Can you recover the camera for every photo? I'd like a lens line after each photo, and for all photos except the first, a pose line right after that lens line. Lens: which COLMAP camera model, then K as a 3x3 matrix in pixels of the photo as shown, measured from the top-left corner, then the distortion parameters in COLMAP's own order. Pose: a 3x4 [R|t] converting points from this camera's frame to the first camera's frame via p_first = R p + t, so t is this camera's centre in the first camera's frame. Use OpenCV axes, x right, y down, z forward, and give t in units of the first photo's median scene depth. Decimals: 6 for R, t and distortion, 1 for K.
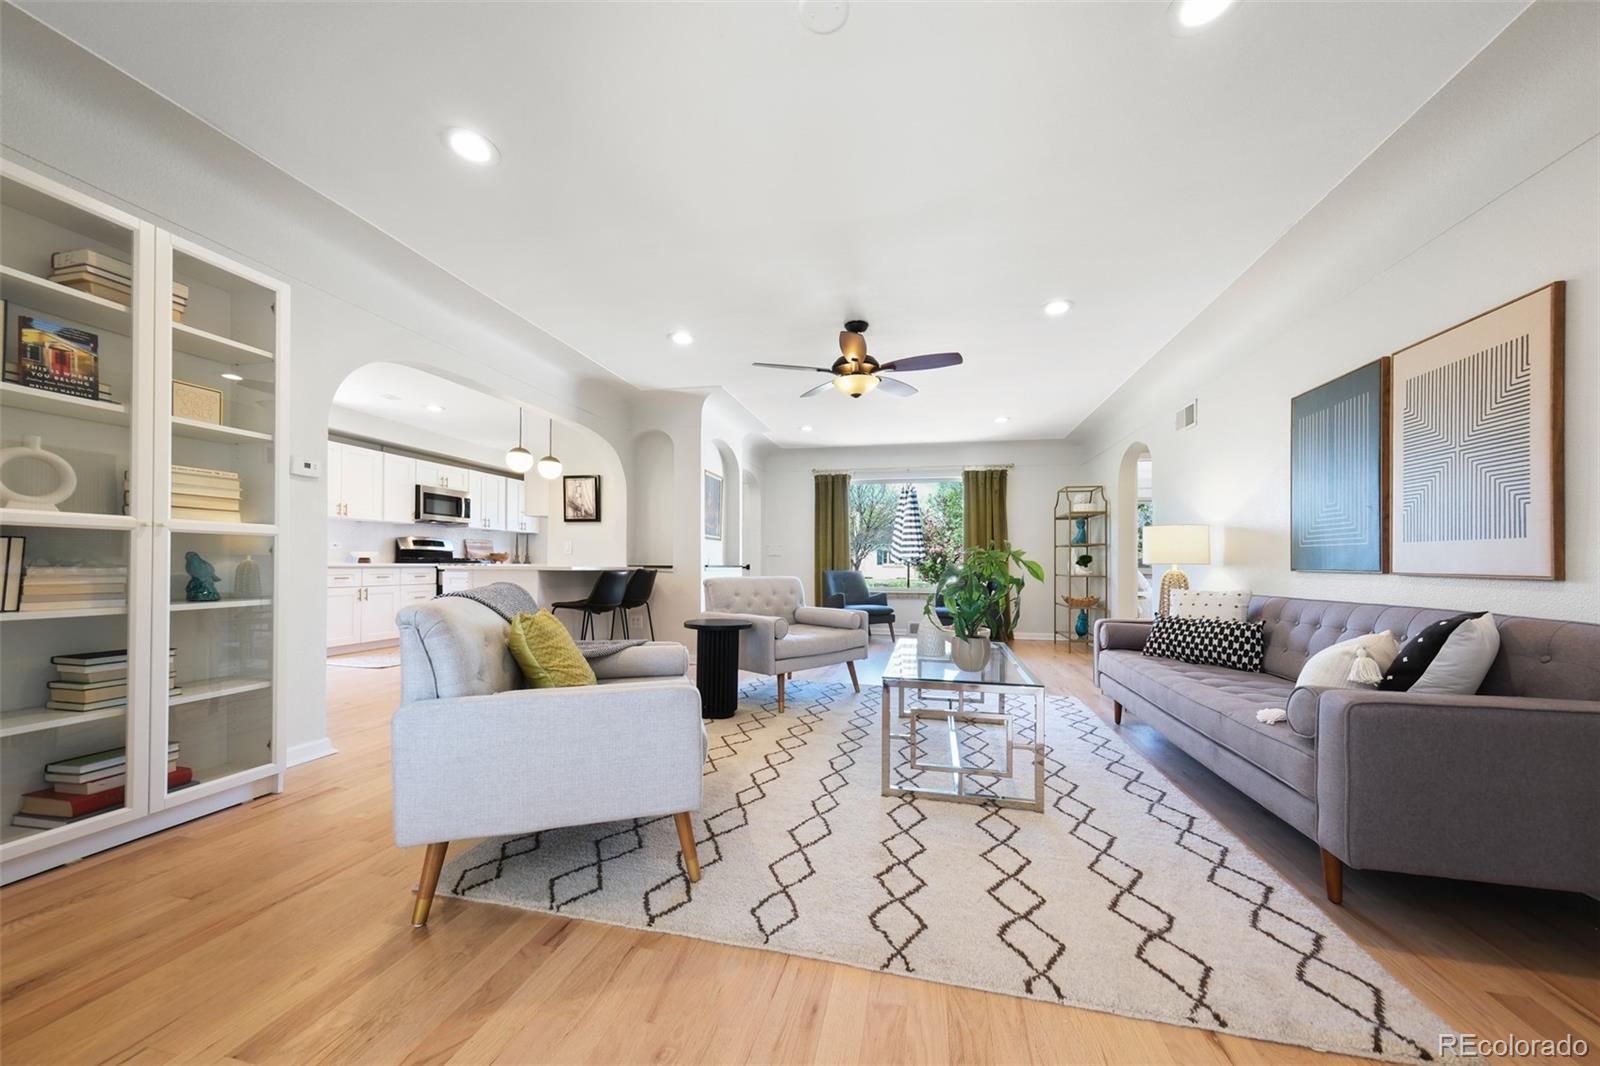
lens RADIAL K [[548.9, 0, 791.4], [0, 548.9, 567.5], [0, 0, 1]] dist [-0.001436, 0.002561]
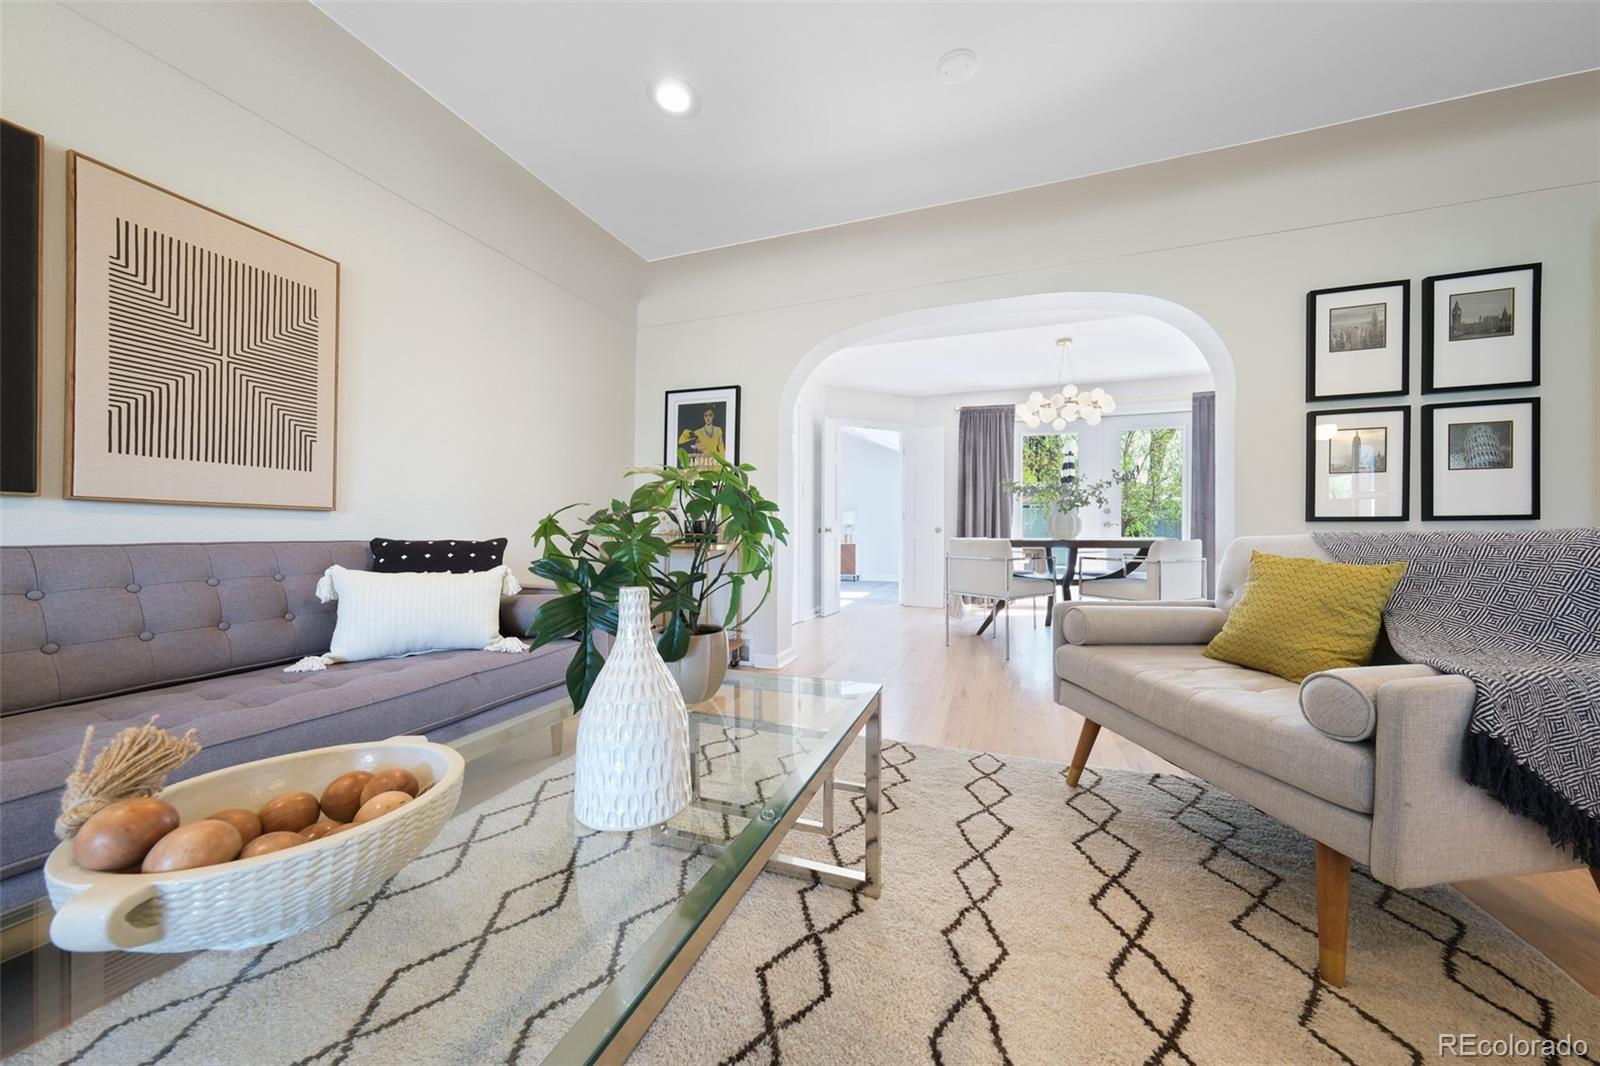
lens RADIAL K [[548.9, 0, 795.6], [0, 548.9, 531.7], [0, 0, 1]] dist [-0.001436, 0.002561]
pose [[-0.993639, -0.012360, 0.111929, 0.069979], [-0.011951, 0.999919, 0.004327, 0.013919], [-0.111973, 0.002962, -0.993707, 0.571060]]
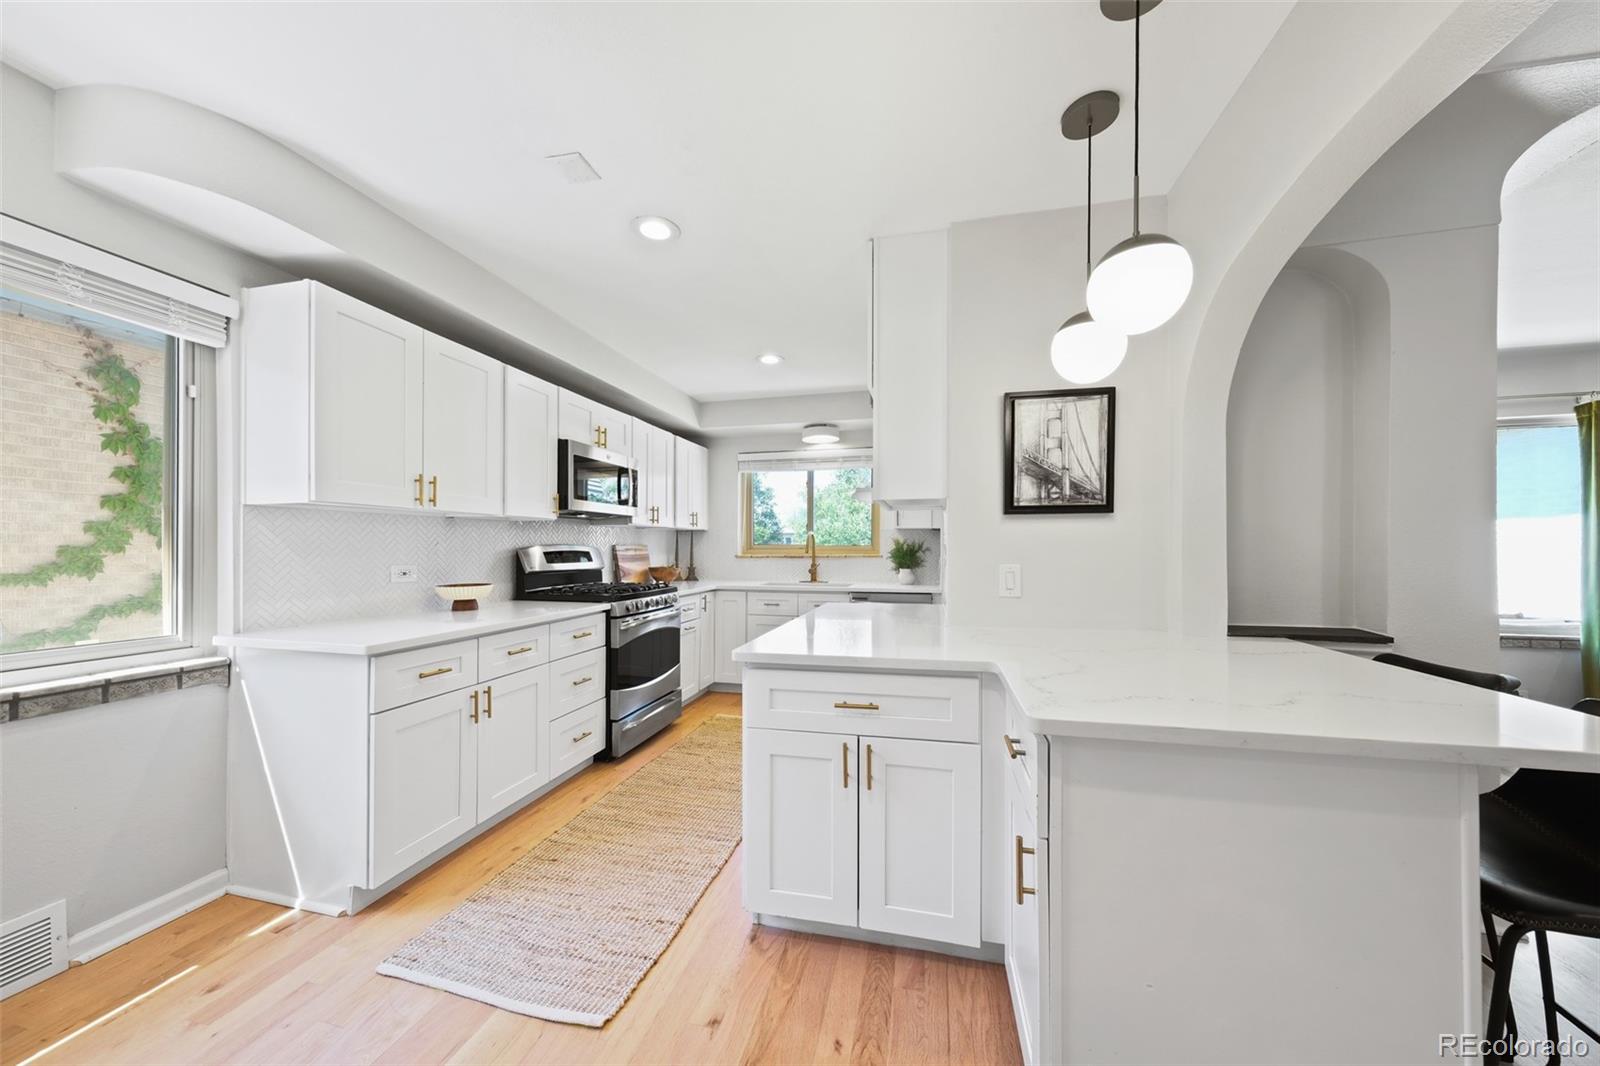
lens RADIAL K [[548.9, 0, 801.9], [0, 548.9, 550.6], [0, 0, 1]] dist [-0.001436, 0.002561]
pose [[0.999846, -0.012671, -0.012173, -0.502753], [0.012638, 0.999916, -0.002788, -0.052996], [0.012208, 0.002634, 0.999922, 0.561967]]
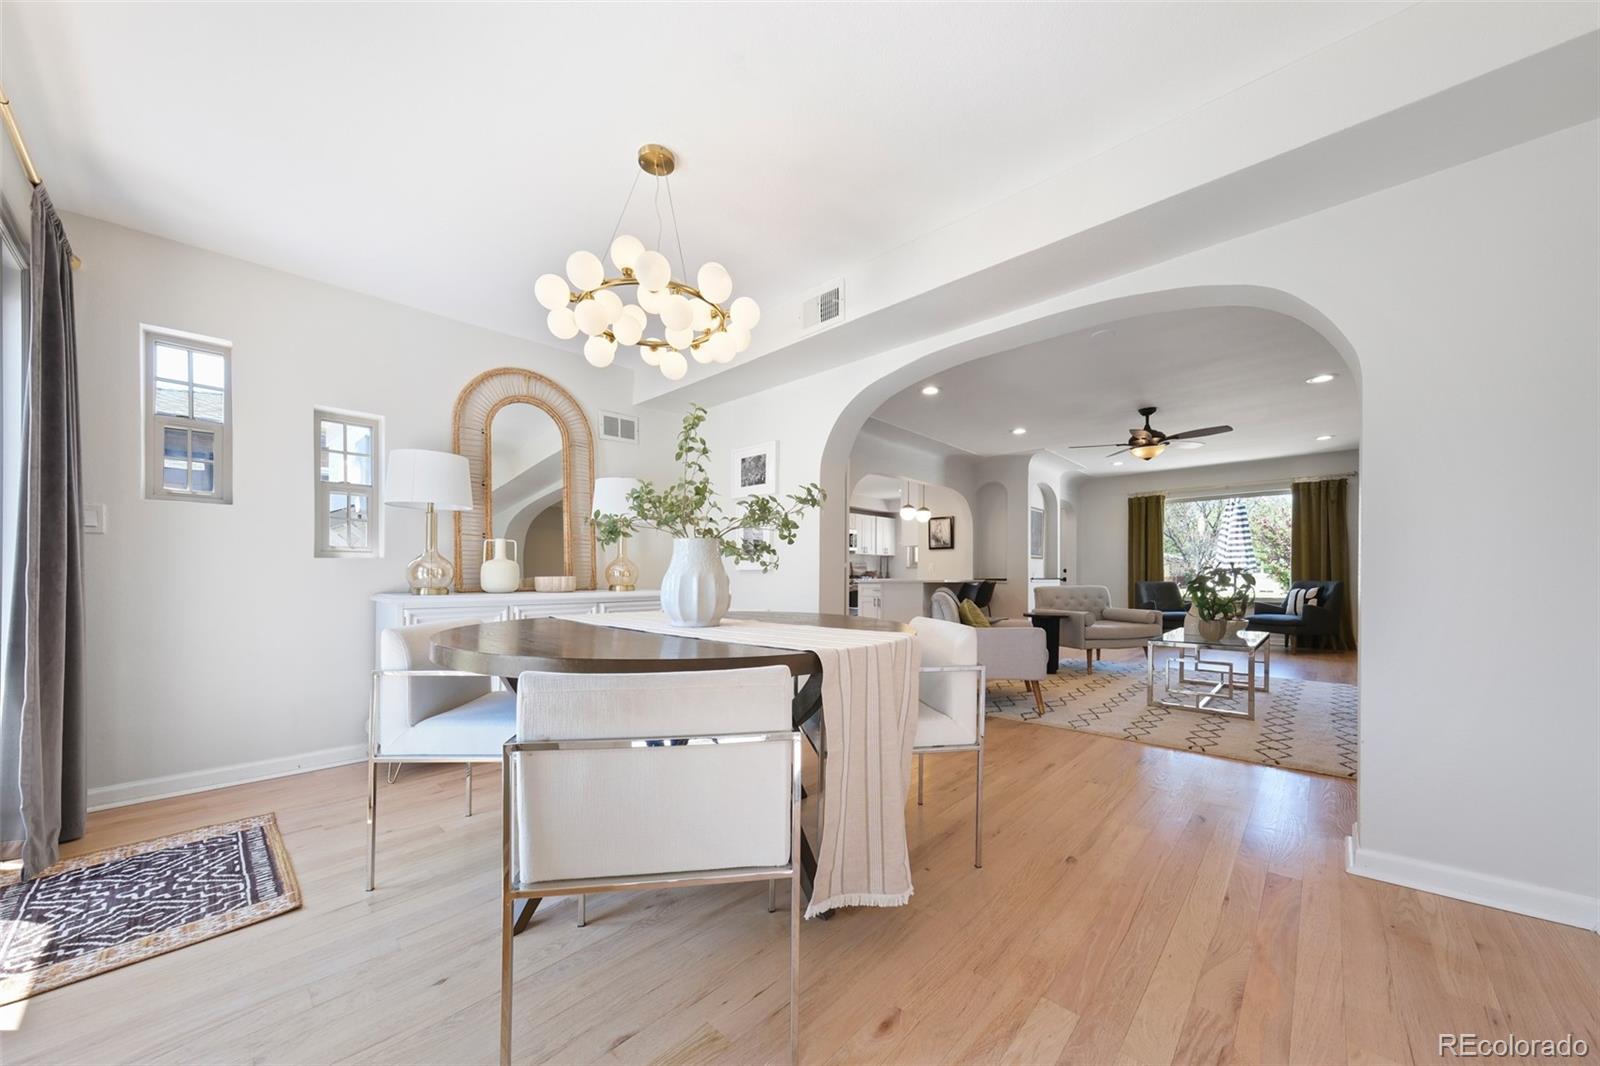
lens RADIAL K [[548.9, 0, 832.3], [0, 548.9, 597.0], [0, 0, 1]] dist [-0.001436, 0.002561]
pose [[0.888783, 0.005179, -0.458300, 0.025492], [0.008360, 0.999587, 0.027507, 0.000922], [0.458253, -0.028279, 0.888372, -0.384323]]
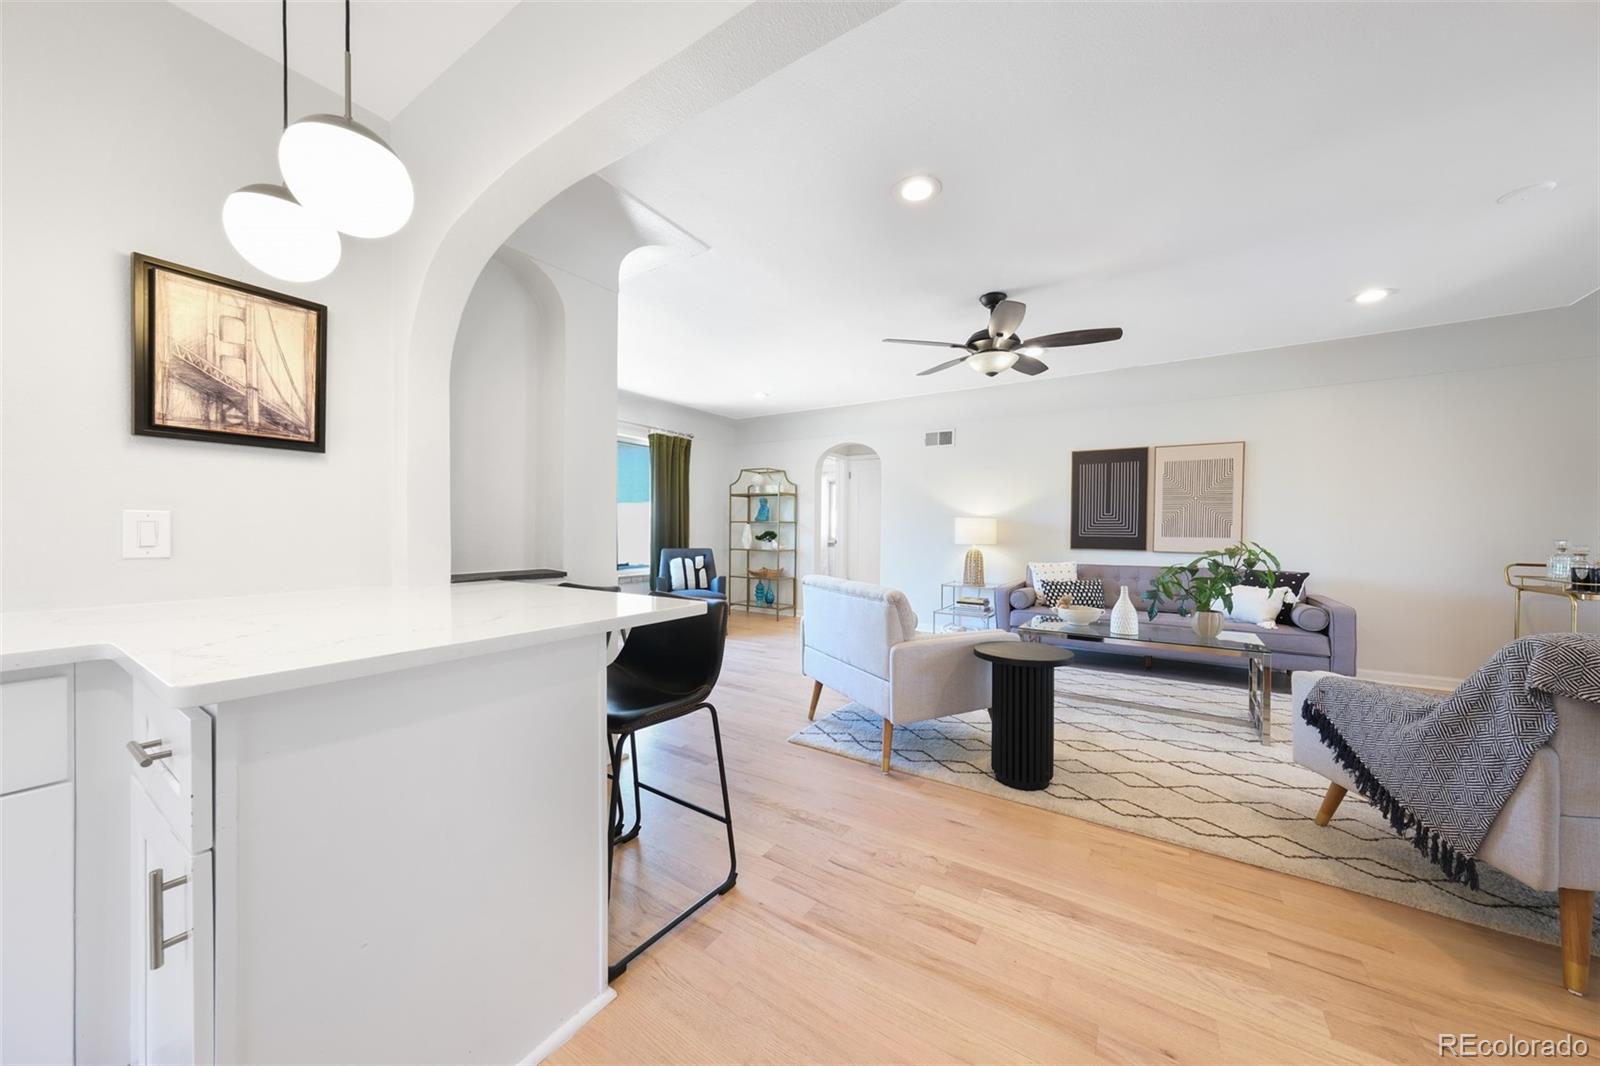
lens RADIAL K [[548.9, 0, 805.9], [0, 548.9, 534.6], [0, 0, 1]] dist [-0.001436, 0.002561]
pose [[0.348488, -0.018122, 0.937138, -0.498670], [0.004699, 0.999834, 0.017587, -0.035720], [-0.937301, -0.001725, 0.348516, 0.563107]]
